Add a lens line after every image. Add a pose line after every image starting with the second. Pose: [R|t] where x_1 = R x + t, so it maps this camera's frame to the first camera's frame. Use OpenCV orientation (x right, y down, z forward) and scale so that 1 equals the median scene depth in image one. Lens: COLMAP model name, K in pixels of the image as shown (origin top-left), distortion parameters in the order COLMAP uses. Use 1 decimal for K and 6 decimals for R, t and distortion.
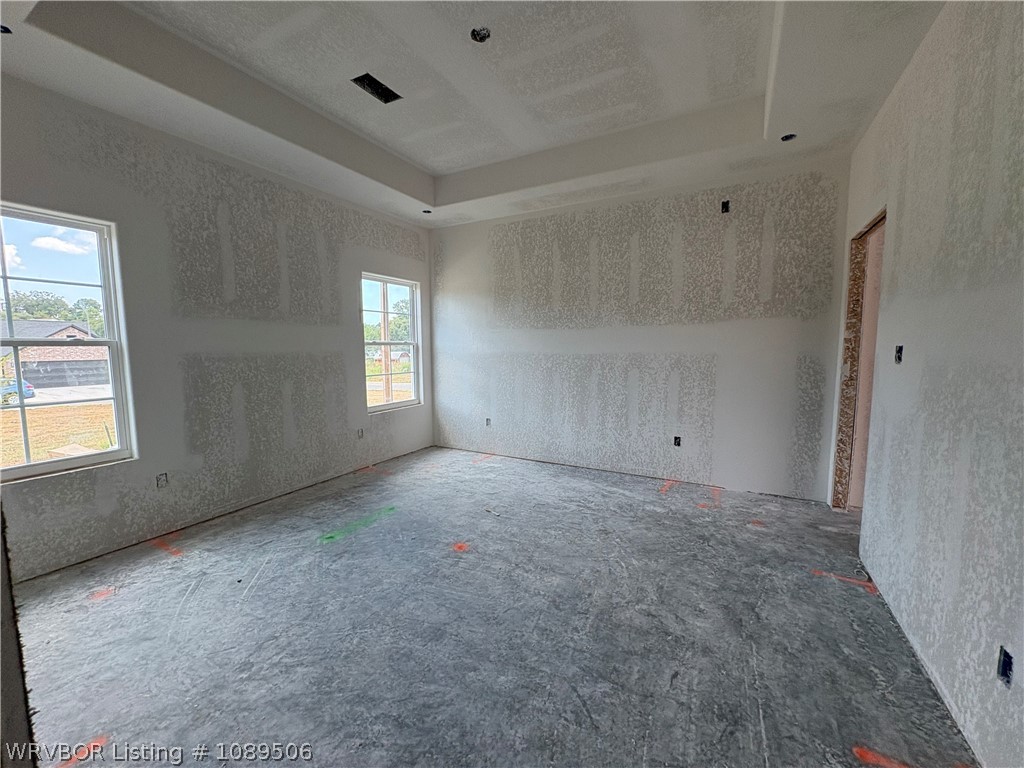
lens RADIAL K [[408.2, 0, 511.9], [0, 408.2, 383.1], [0, 0, 1]] dist [0.001882, -0.000208]
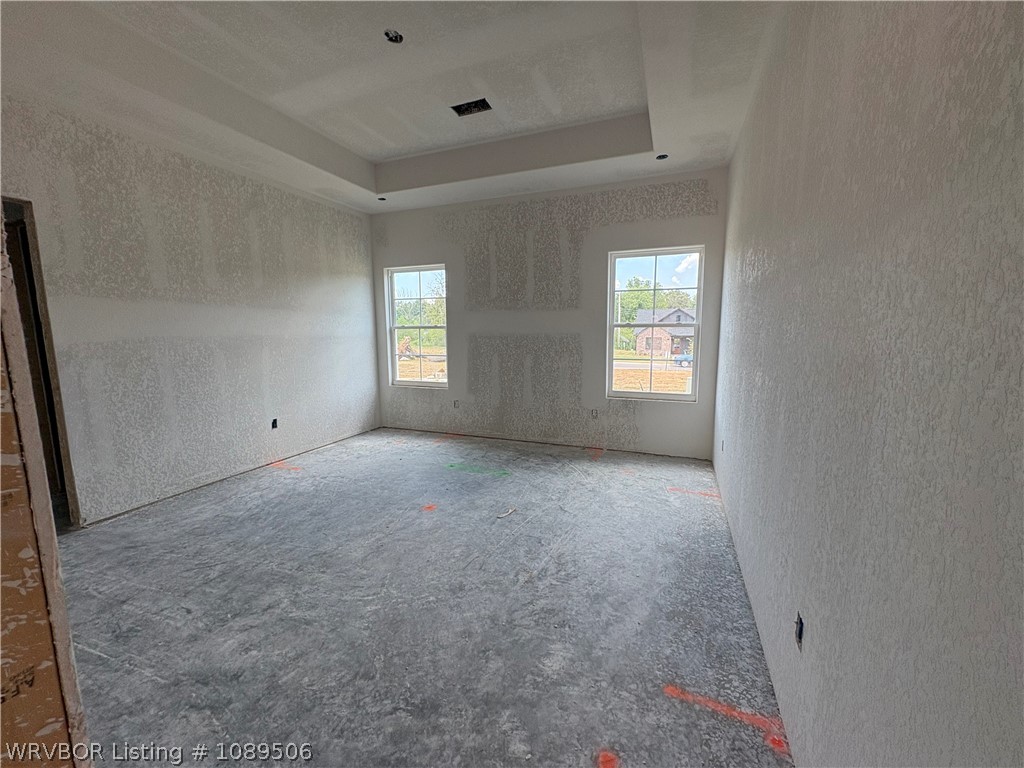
lens RADIAL K [[408.2, 0, 512.6], [0, 408.2, 383.2], [0, 0, 1]] dist [0.001882, -0.000208]
pose [[0.122329, 0.132828, -0.983561, 0.805122], [-0.087703, 0.988574, 0.122597, -0.080786], [0.988607, 0.071264, 0.132581, 0.874403]]
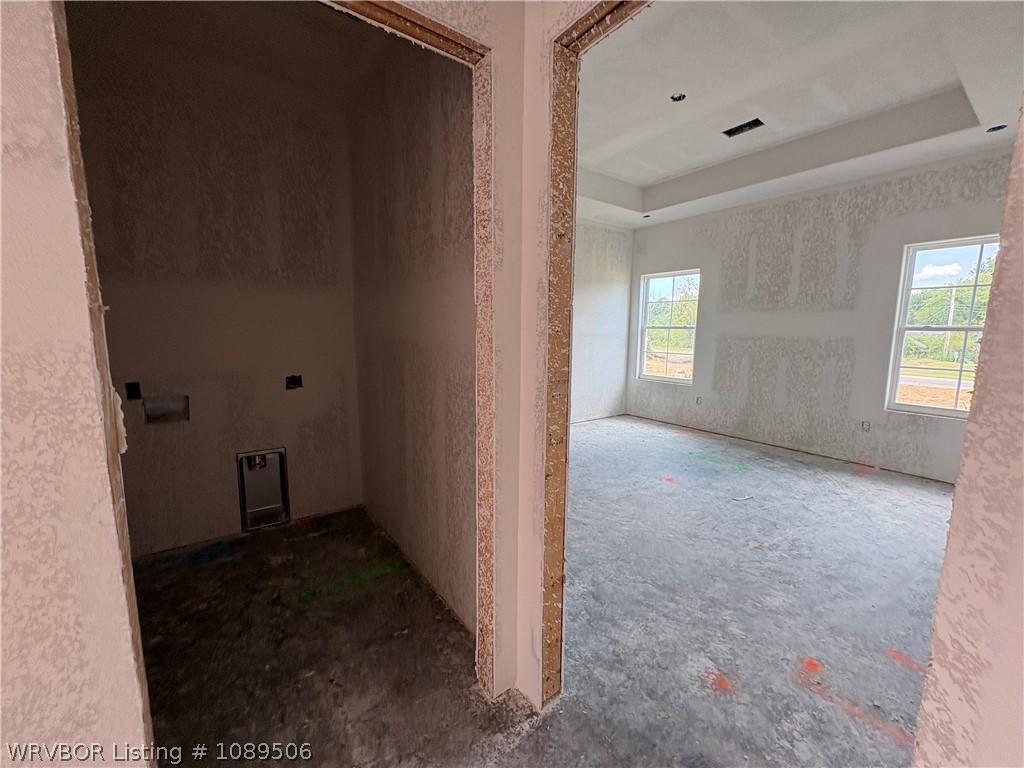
lens RADIAL K [[408.2, 0, 513.0], [0, 408.2, 383.6], [0, 0, 1]] dist [0.001882, -0.000208]
pose [[-0.426770, 0.120994, -0.896230, 1.049416], [-0.092164, 0.980031, 0.176194, -0.080794], [0.899651, 0.157794, -0.407097, 0.859044]]
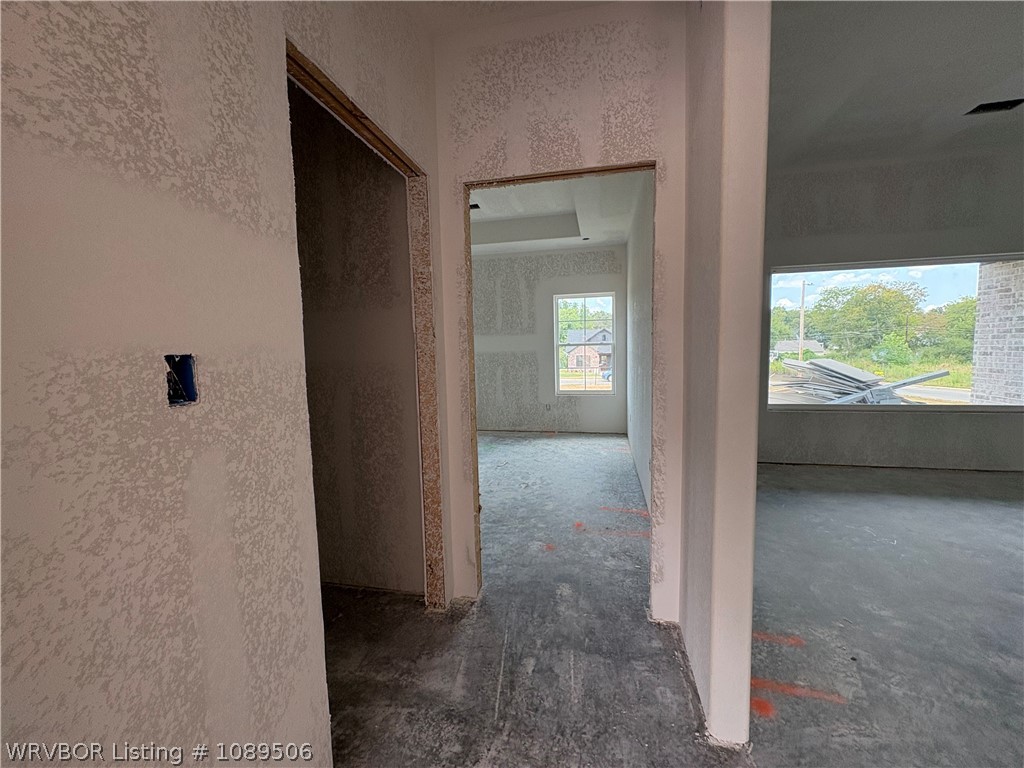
lens RADIAL K [[408.2, 0, 512.1], [0, 408.2, 383.5], [0, 0, 1]] dist [0.001882, -0.000208]
pose [[0.278666, 0.078090, -0.957208, 1.307768], [-0.067826, 0.995800, 0.061493, -0.055364], [0.957990, 0.047788, 0.282793, 0.615337]]
